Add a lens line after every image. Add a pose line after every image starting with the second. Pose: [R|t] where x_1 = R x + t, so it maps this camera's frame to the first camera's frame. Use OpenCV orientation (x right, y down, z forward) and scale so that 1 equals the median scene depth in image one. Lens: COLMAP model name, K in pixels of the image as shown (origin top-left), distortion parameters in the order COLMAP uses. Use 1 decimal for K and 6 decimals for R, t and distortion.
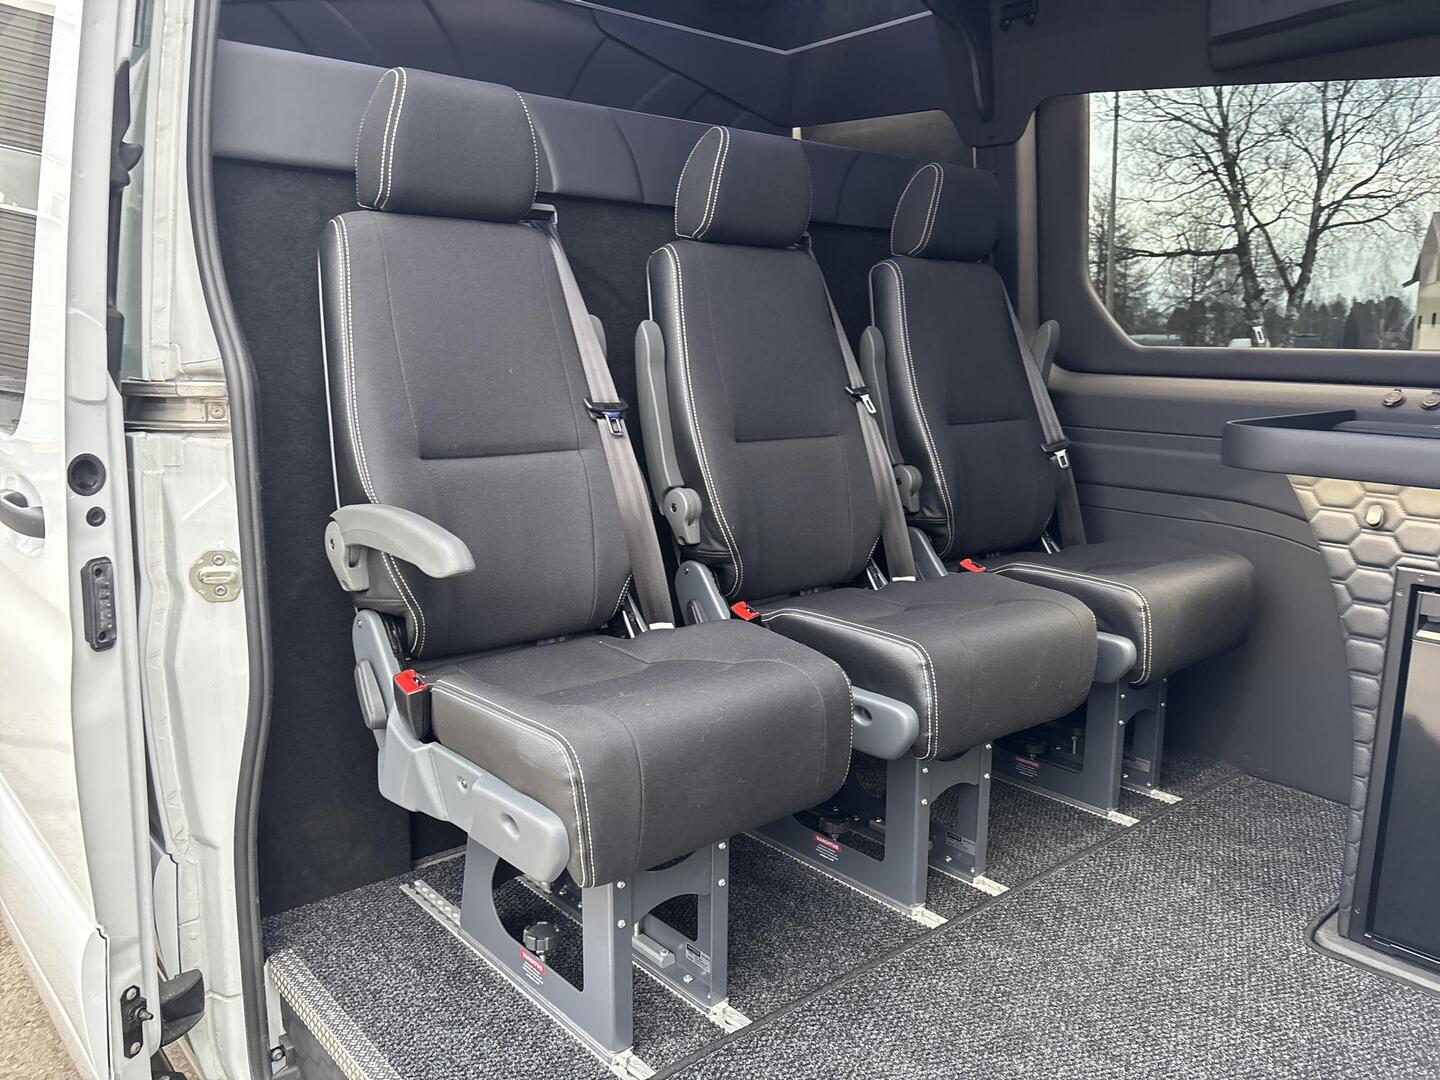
lens RADIAL K [[1095.5, 0, 714.4], [0, 1095.5, 544.5], [0, 0, 1]] dist [0.024804, -0.047301]
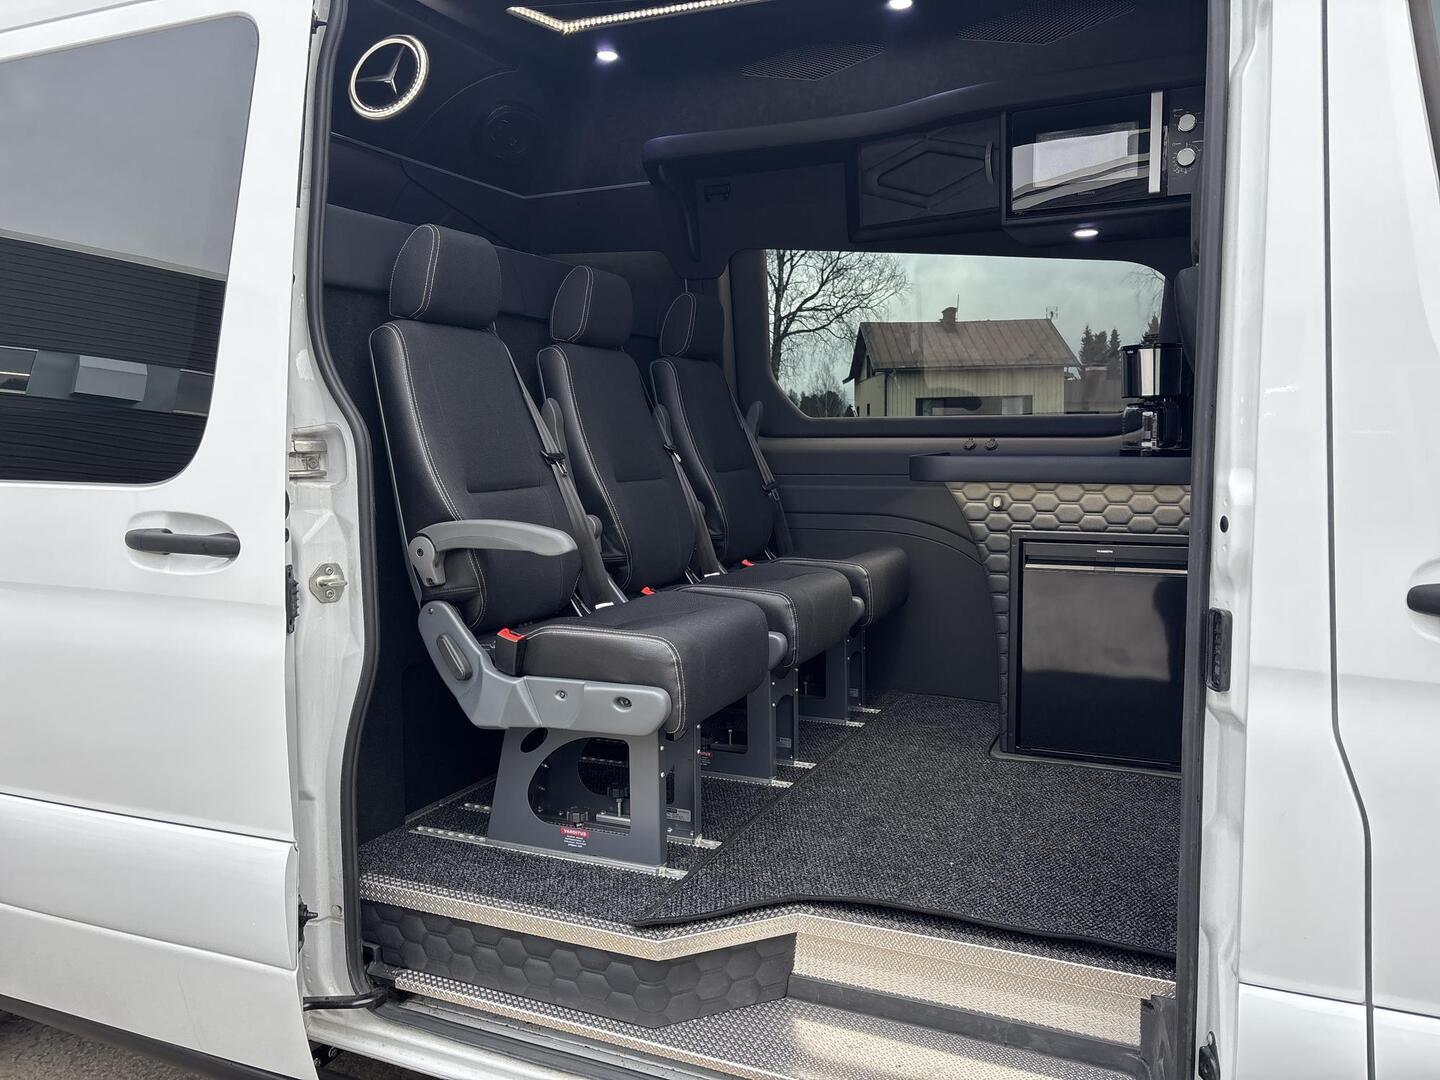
lens RADIAL K [[1085.8, 0, 727.5], [0, 1085.8, 539.6], [0, 0, 1]] dist [0.046082, -0.068356]
pose [[0.901346, -0.060740, 0.428820, -0.488215], [0.098023, 0.993034, -0.065379, 0.093663], [-0.421862, 0.100963, 0.901021, -0.352278]]
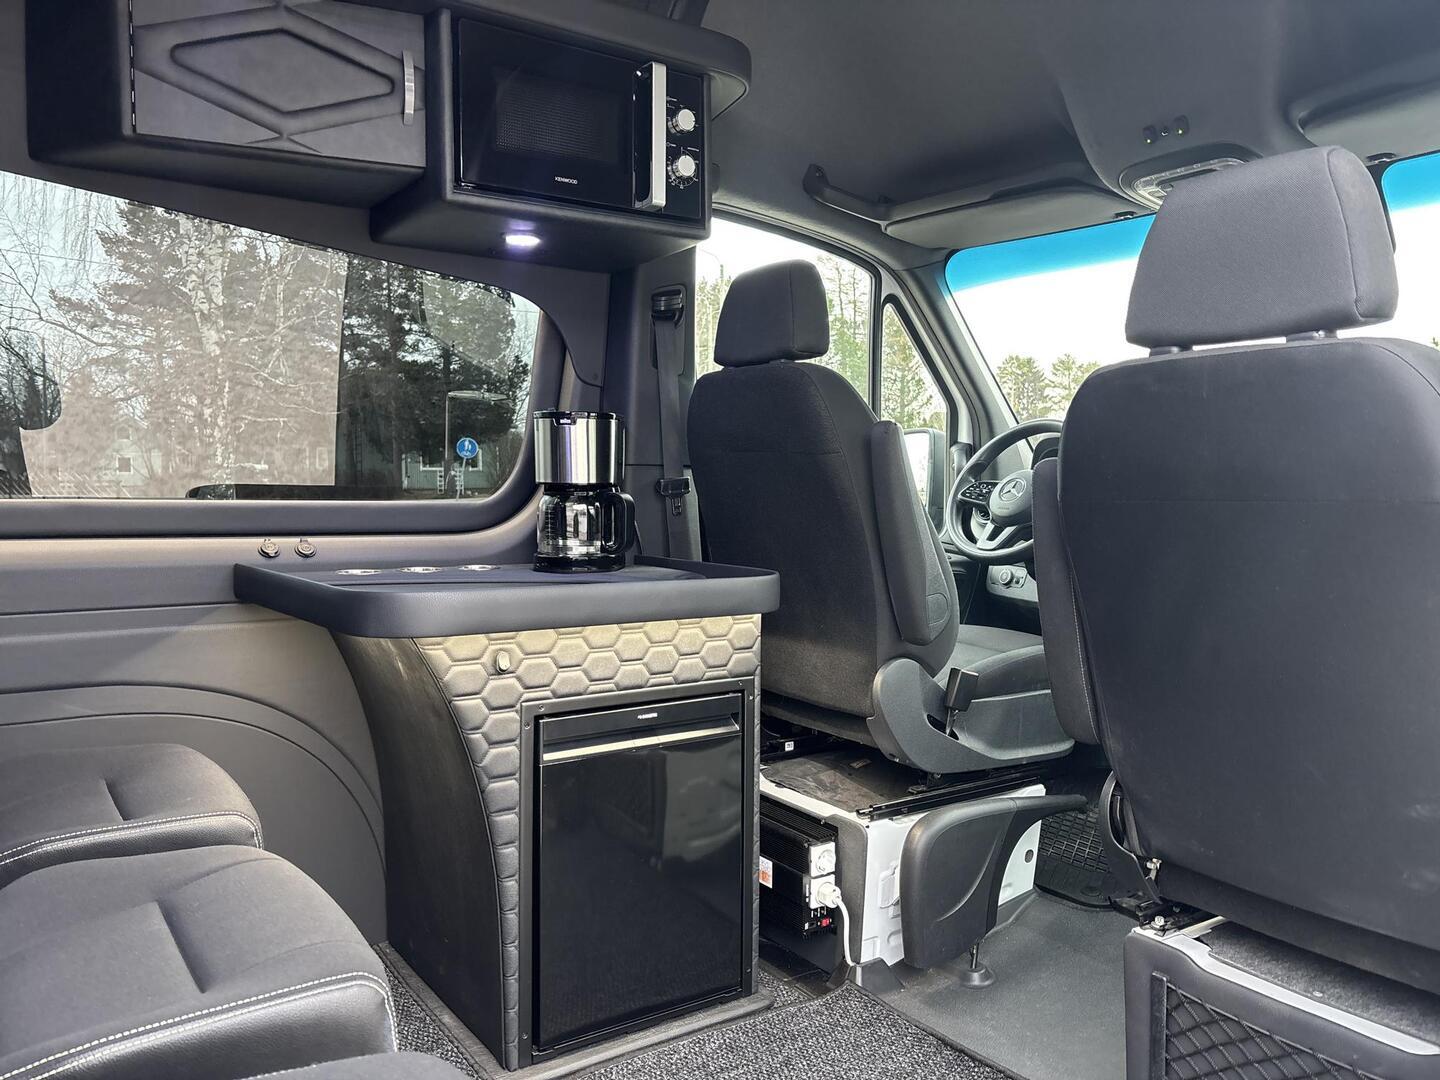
lens RADIAL K [[1095.5, 0, 714.4], [0, 1095.5, 544.5], [0, 0, 1]] dist [0.024804, -0.047301]
pose [[0.098141, -0.069298, 0.992757, -0.371698], [0.175391, 0.983162, 0.051289, -0.137294], [-0.979595, 0.169087, 0.108642, 0.588778]]
